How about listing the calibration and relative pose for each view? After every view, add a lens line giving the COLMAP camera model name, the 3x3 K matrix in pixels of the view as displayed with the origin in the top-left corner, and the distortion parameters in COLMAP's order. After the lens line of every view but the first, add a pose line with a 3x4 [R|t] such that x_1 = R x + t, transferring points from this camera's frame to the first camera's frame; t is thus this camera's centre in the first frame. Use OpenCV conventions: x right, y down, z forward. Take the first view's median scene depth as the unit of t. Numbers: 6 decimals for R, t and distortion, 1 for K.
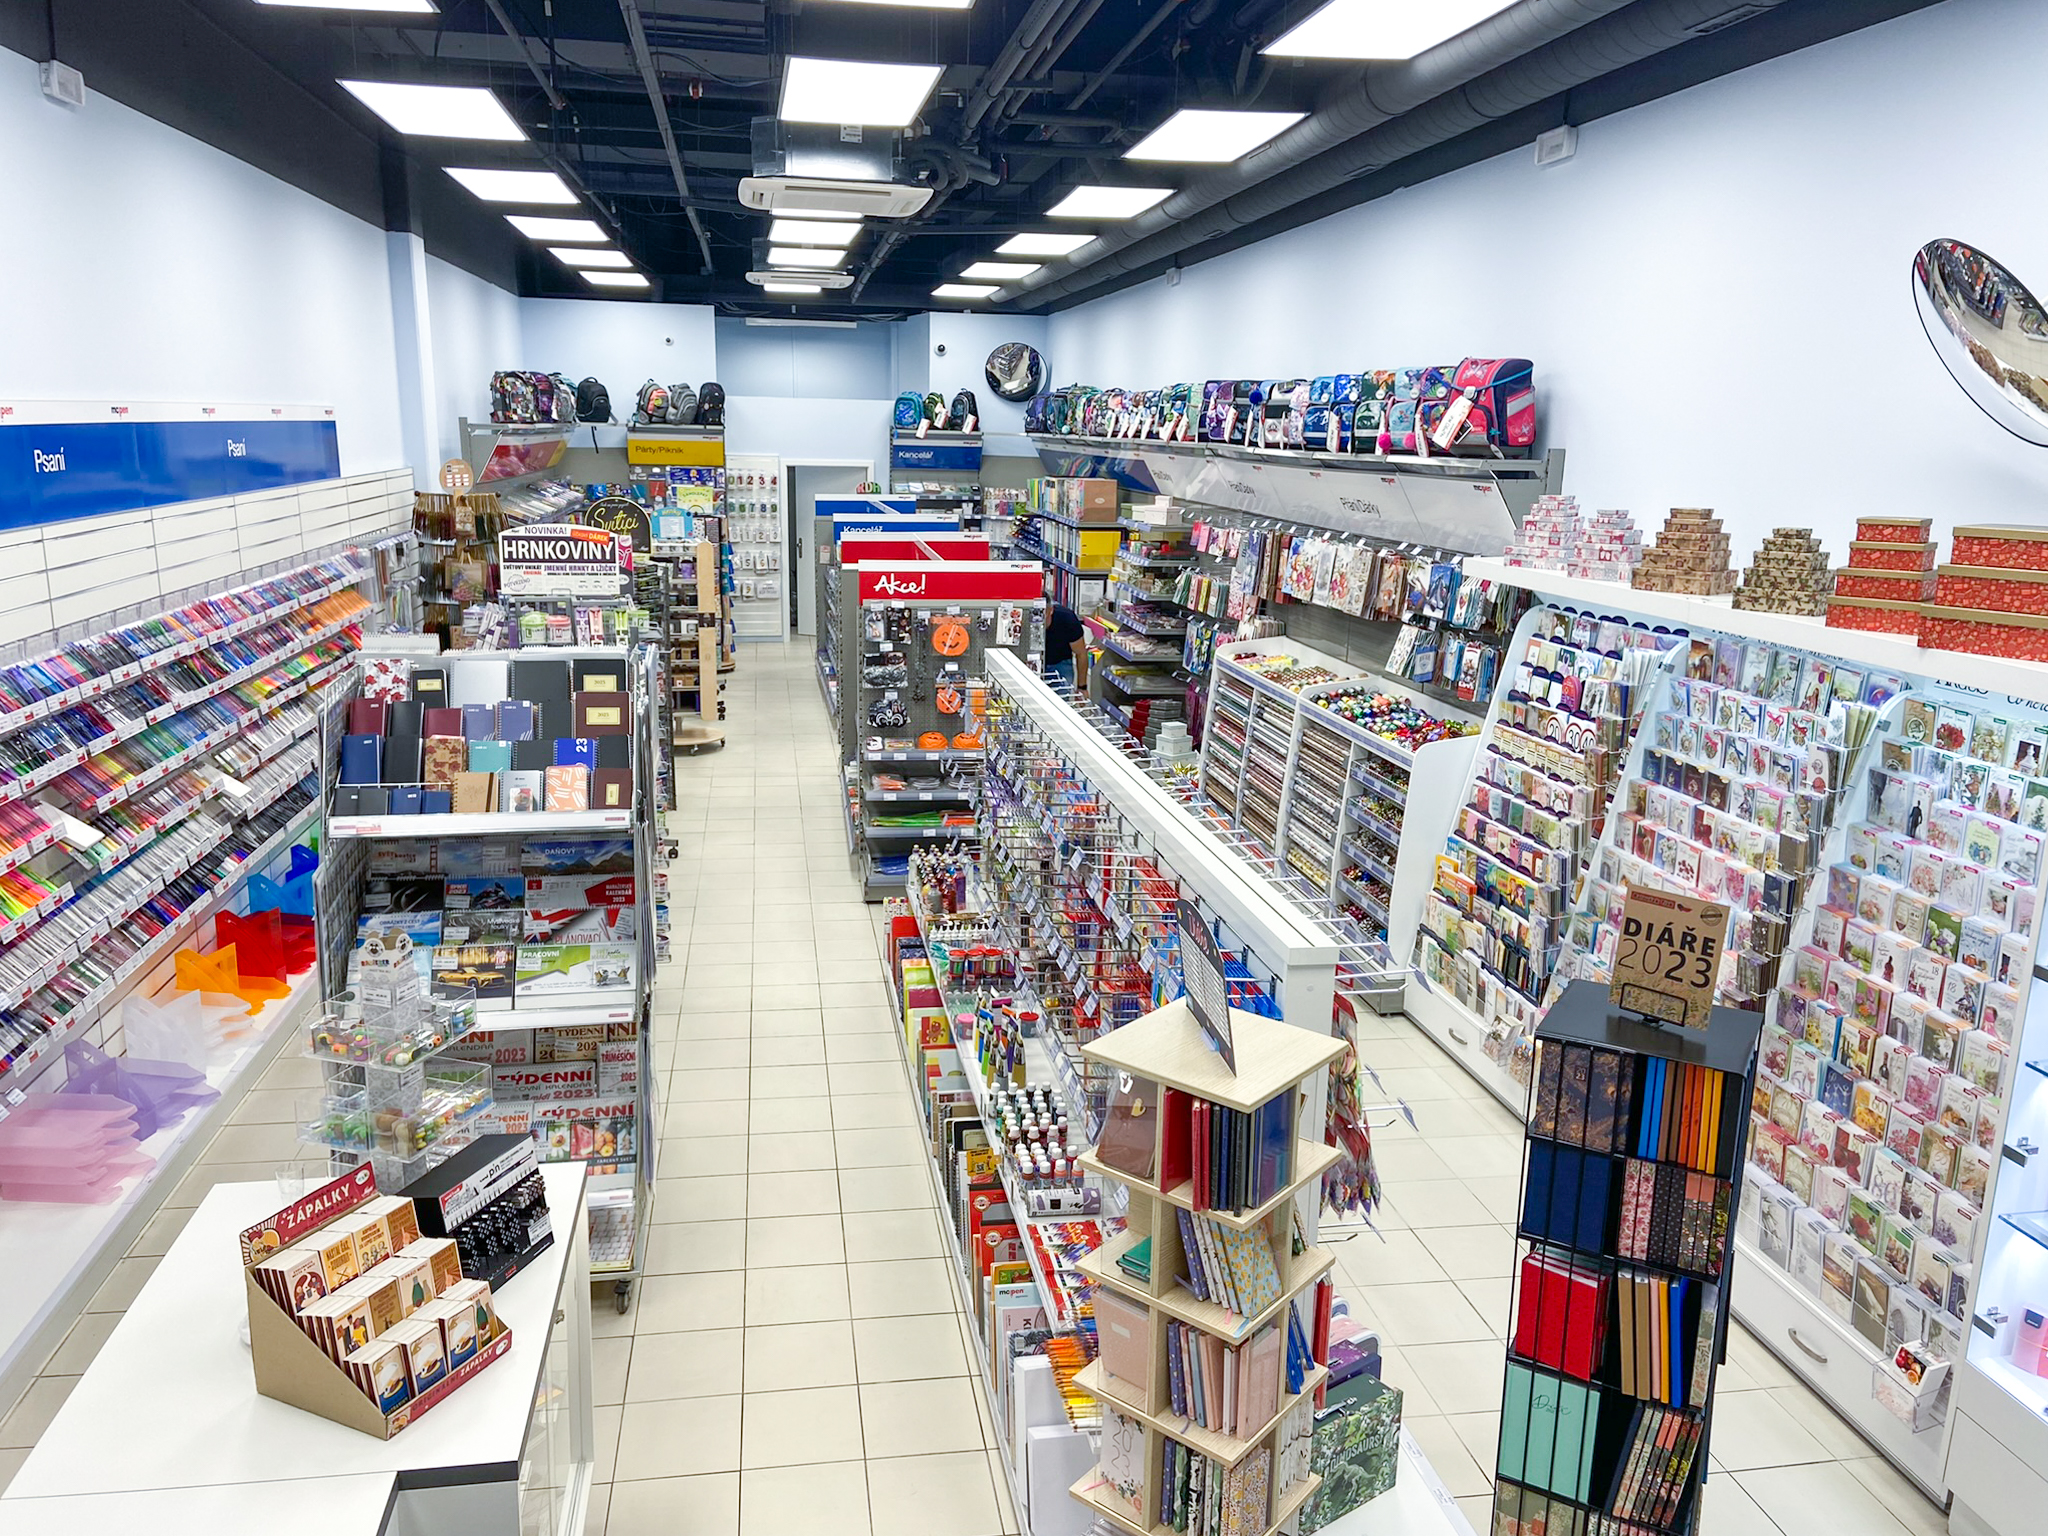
lens RADIAL K [[1546.5, 0, 1014.9], [0, 1546.5, 775.0], [0, 0, 1]] dist [0.113604, -0.126652]
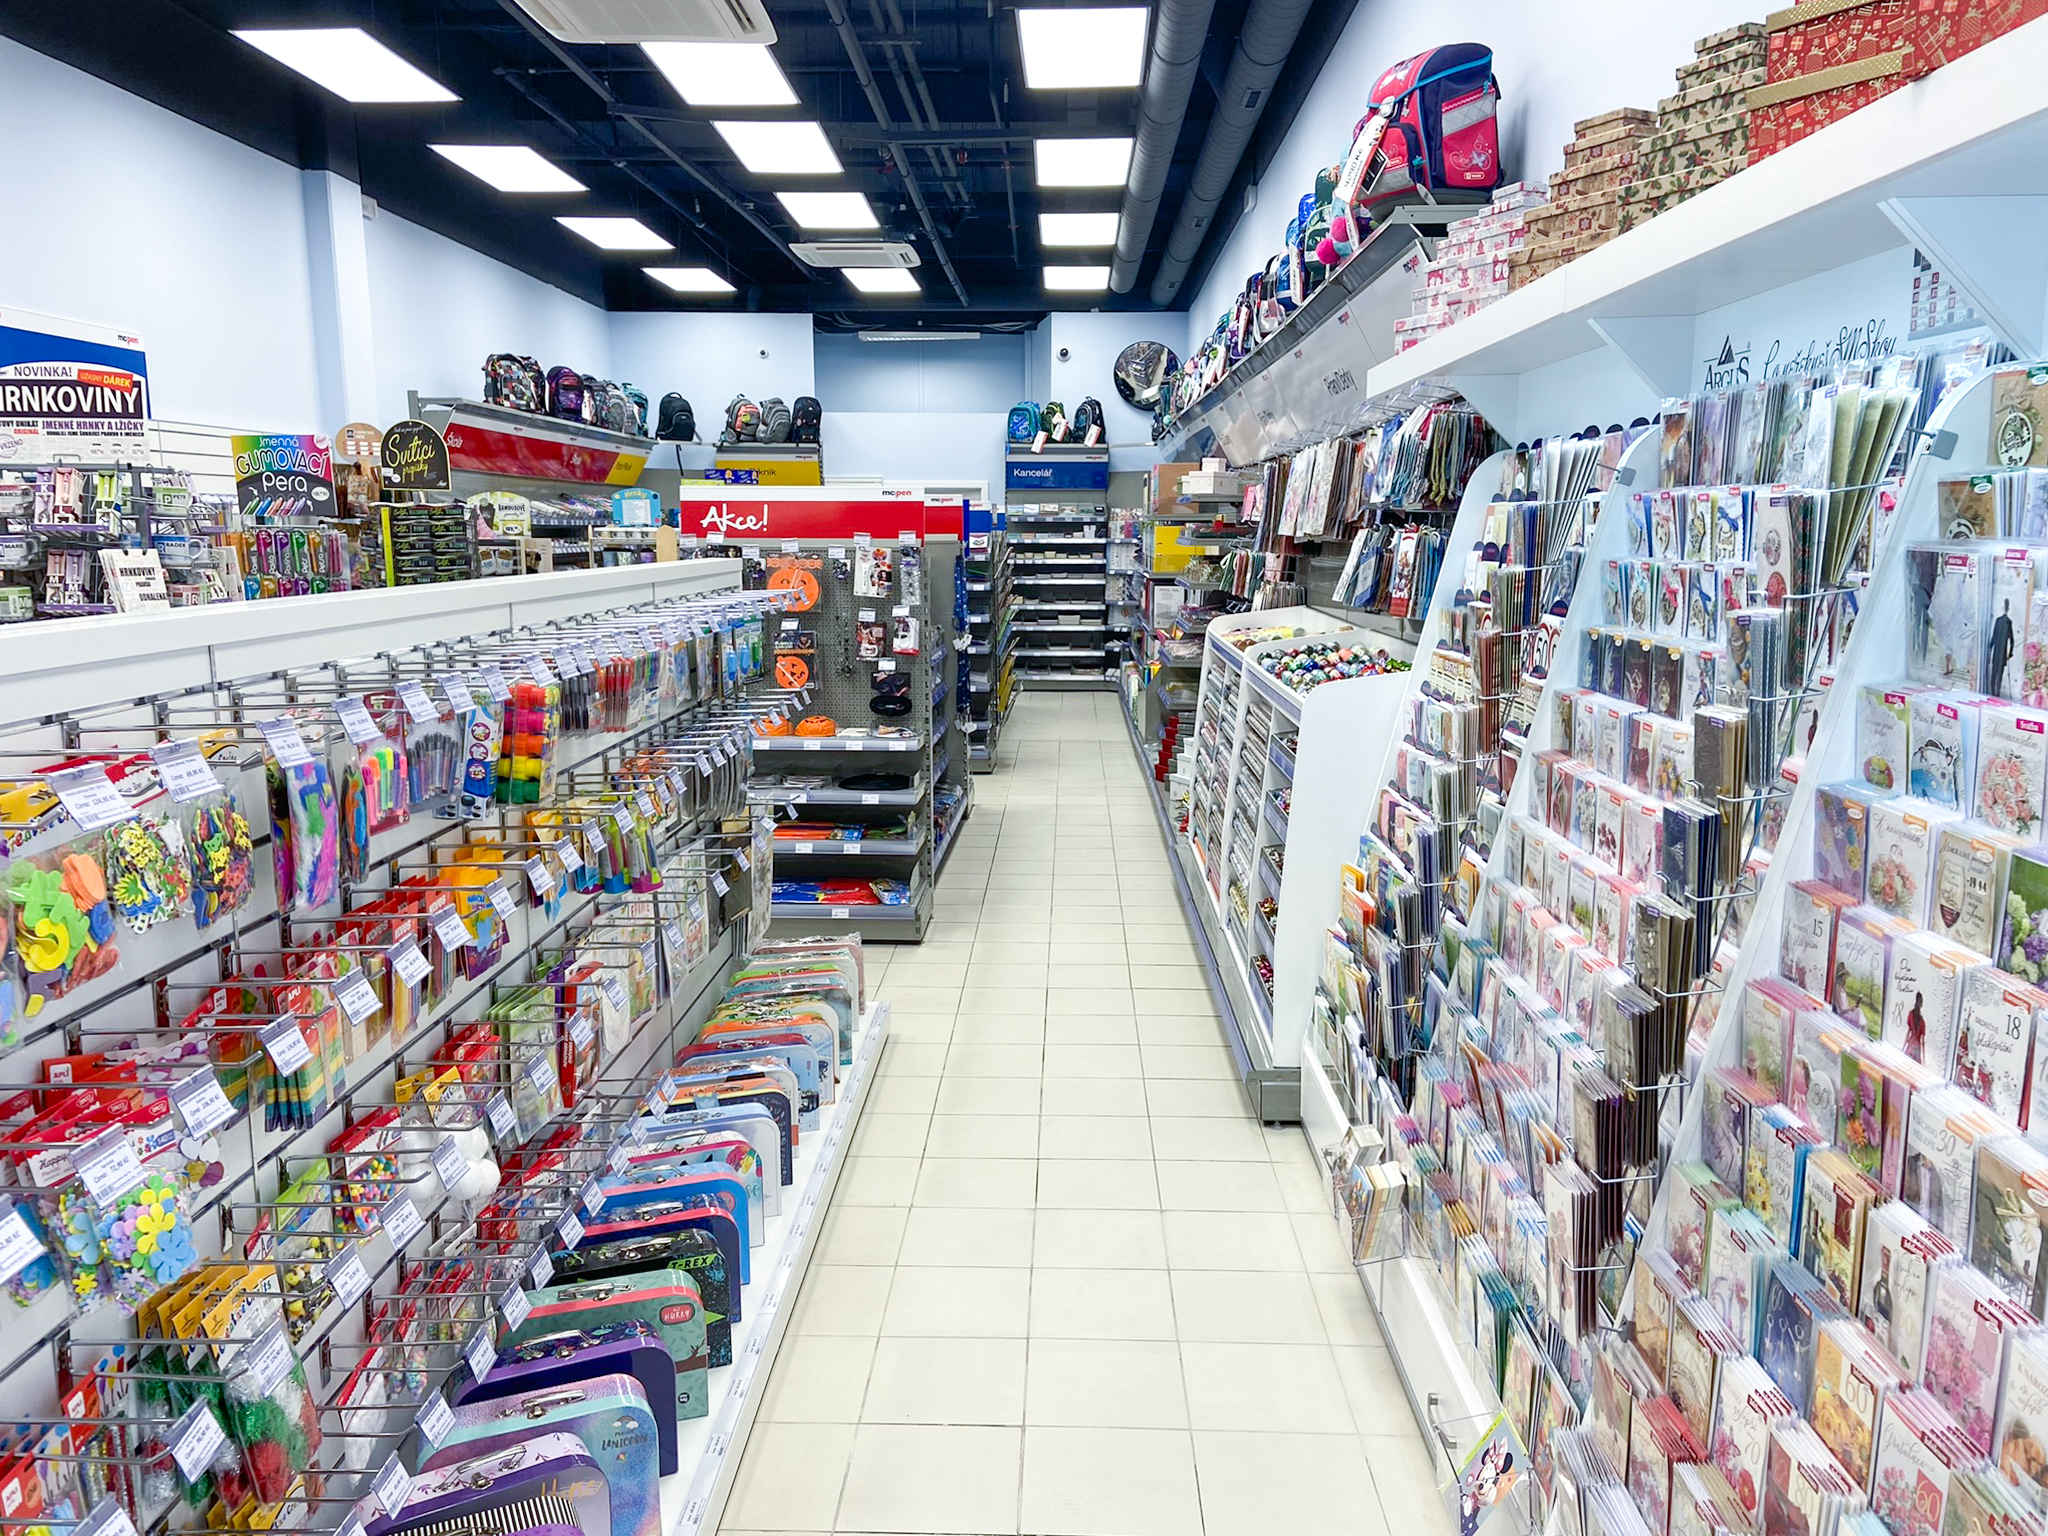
lens RADIAL K [[1548.7, 0, 1016.6], [0, 1548.7, 791.5], [0, 0, 1]] dist [0.109429, -0.128375]
pose [[0.980956, 0.014728, -0.193671, 0.270666], [-0.025541, 0.998244, -0.053456, 0.060289], [0.192544, 0.057384, 0.979609, 0.380214]]
